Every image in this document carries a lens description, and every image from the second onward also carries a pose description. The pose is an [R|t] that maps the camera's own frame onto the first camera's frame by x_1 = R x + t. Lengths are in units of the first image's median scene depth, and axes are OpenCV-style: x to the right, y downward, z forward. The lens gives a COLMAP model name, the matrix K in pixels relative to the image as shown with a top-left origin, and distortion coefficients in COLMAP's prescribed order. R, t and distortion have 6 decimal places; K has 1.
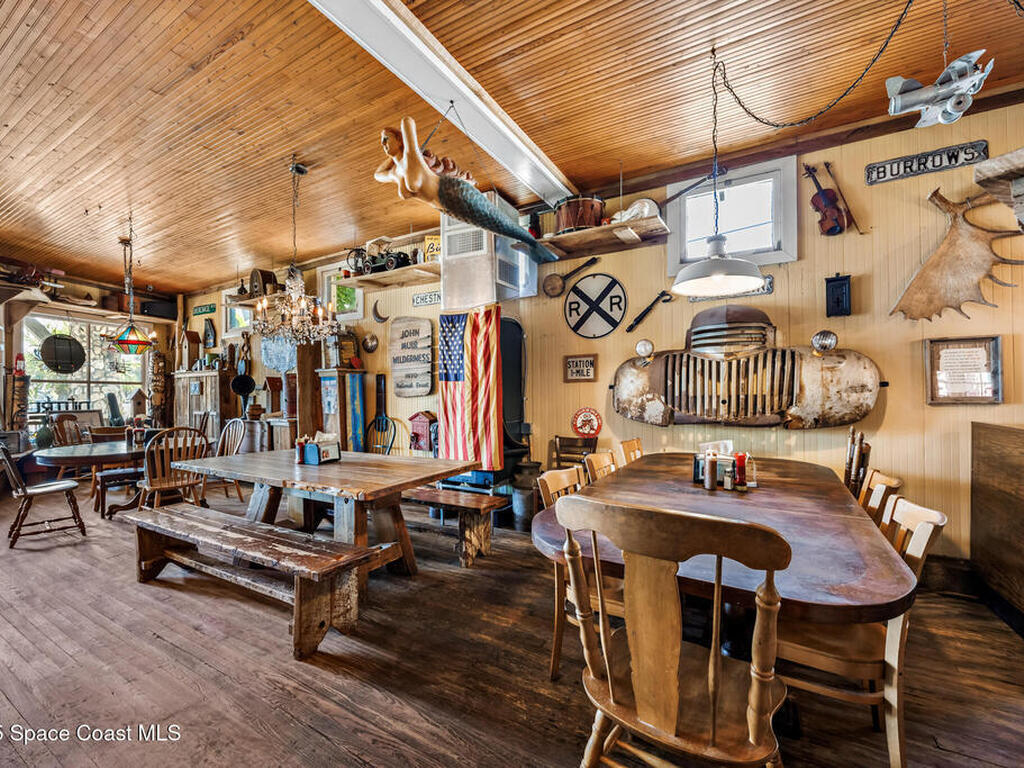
lens RADIAL K [[442.3, 0, 512.6], [0, 442.3, 389.3], [0, 0, 1]] dist [-0.005387, -0.000572]
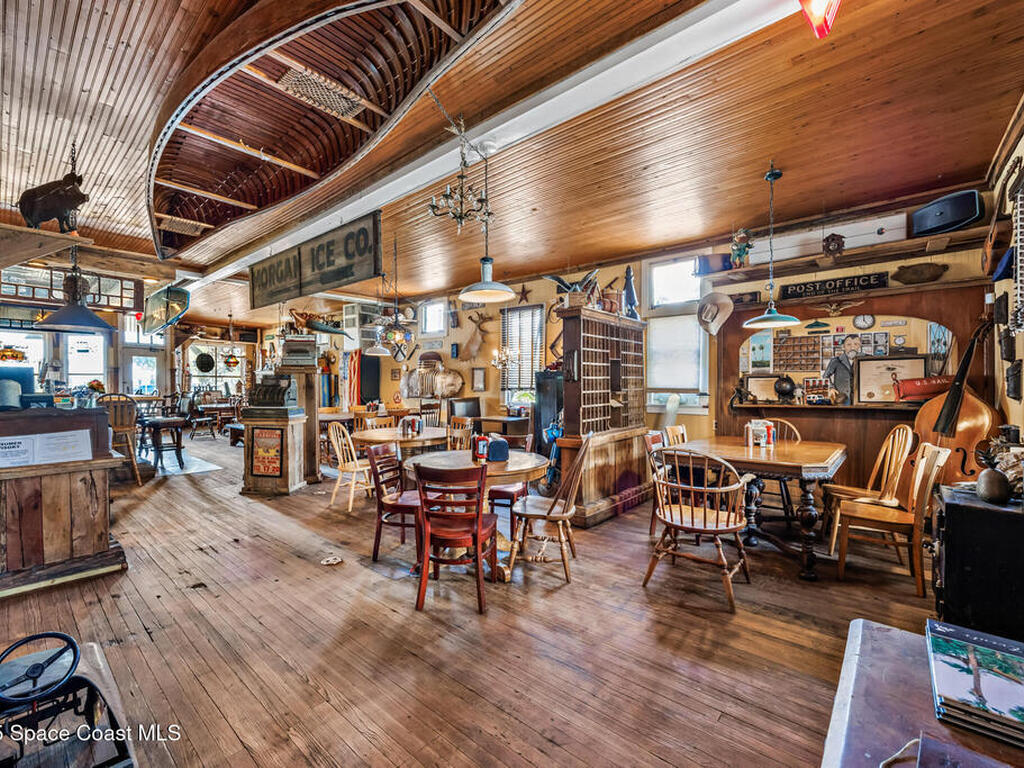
lens RADIAL K [[442.3, 0, 512.4], [0, 442.3, 384.4], [0, 0, 1]] dist [-0.005387, -0.000572]
pose [[0.984653, 0.009714, -0.174254, 0.736388], [-0.006670, 0.999815, 0.018045, -0.026208], [0.174397, -0.016606, 0.984535, -0.764929]]
